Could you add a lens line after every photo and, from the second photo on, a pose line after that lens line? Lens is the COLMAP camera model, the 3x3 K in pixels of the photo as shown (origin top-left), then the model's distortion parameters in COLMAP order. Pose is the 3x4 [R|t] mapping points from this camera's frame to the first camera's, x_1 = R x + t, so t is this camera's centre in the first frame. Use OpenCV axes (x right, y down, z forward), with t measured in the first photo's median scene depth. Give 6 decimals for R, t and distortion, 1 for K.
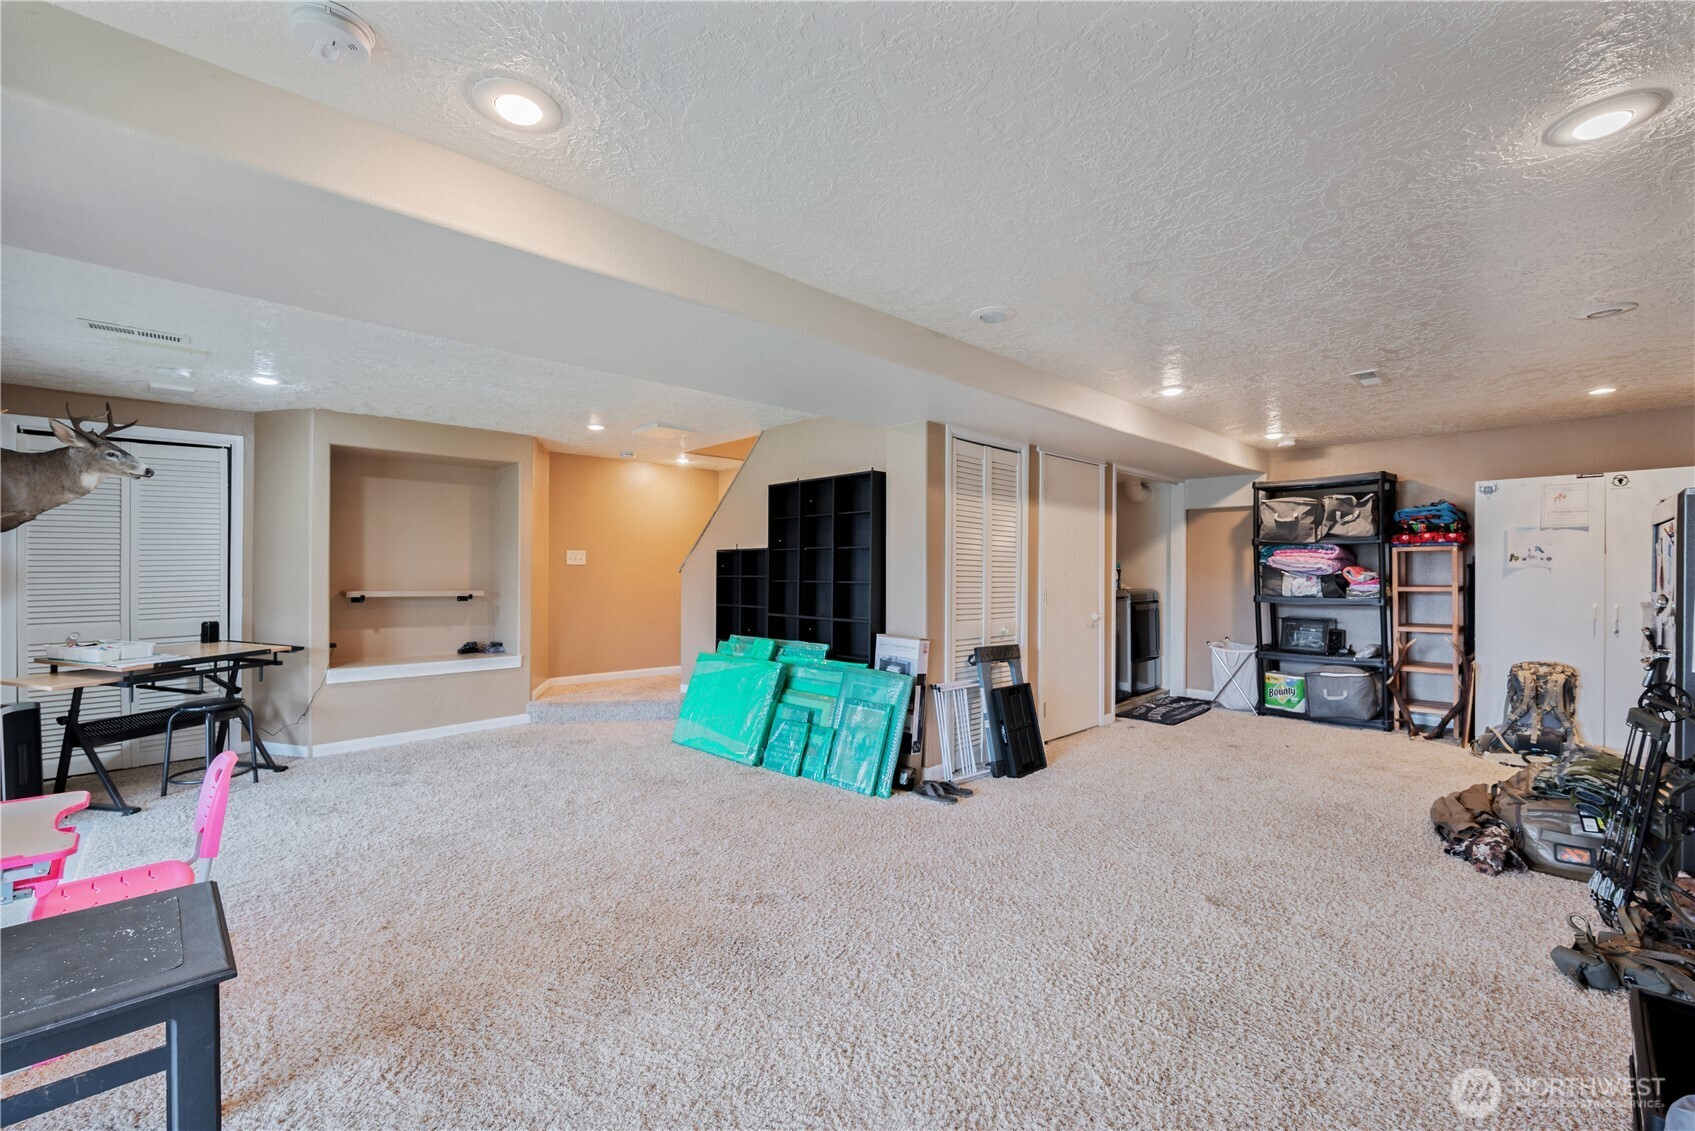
lens RADIAL K [[716.9, 0, 847.5], [0, 716.9, 565.5], [0, 0, 1]] dist [0.000634, 0.000034]
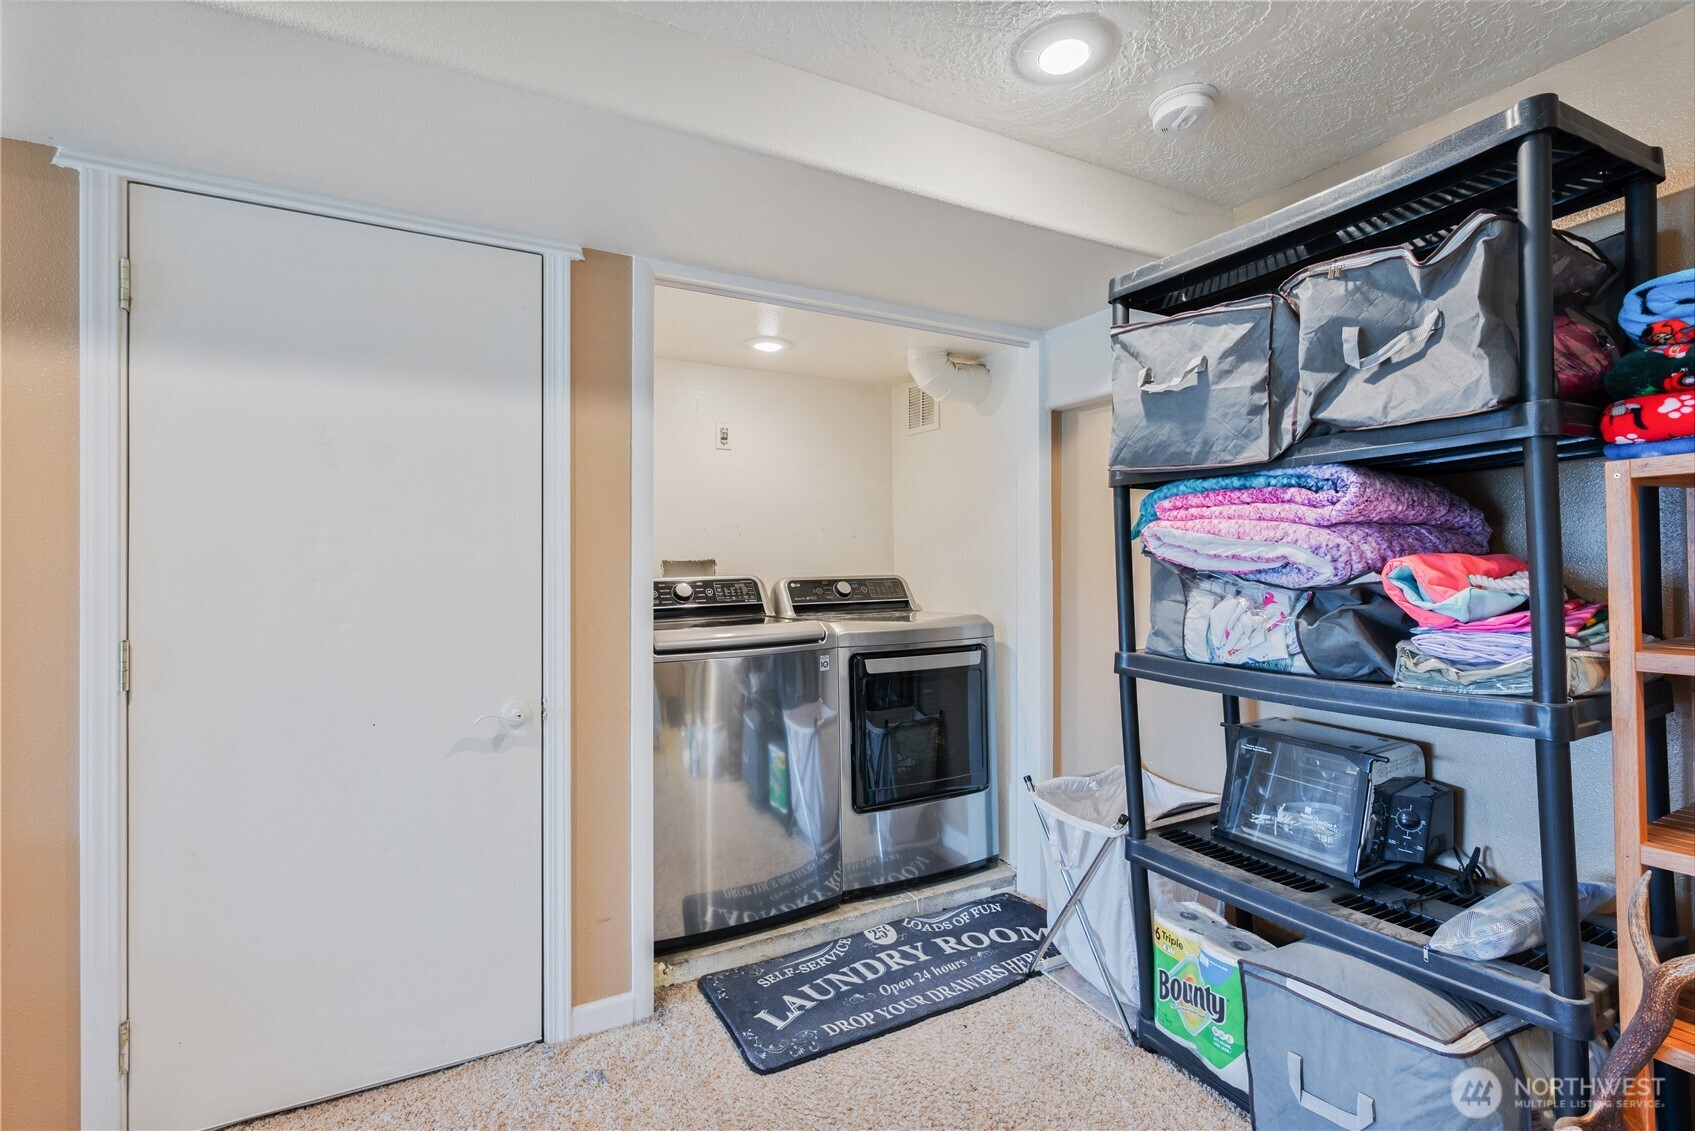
lens RADIAL K [[793.2, 0, 847.5], [0, 793.2, 565.5], [0, 0, 1]] dist [-0.000844, -0.000195]
pose [[0.965643, -0.001803, -0.259866, 0.585359], [0.002067, 0.999998, 0.000741, 0.004537], [0.259864, -0.001253, 0.965644, 0.693409]]
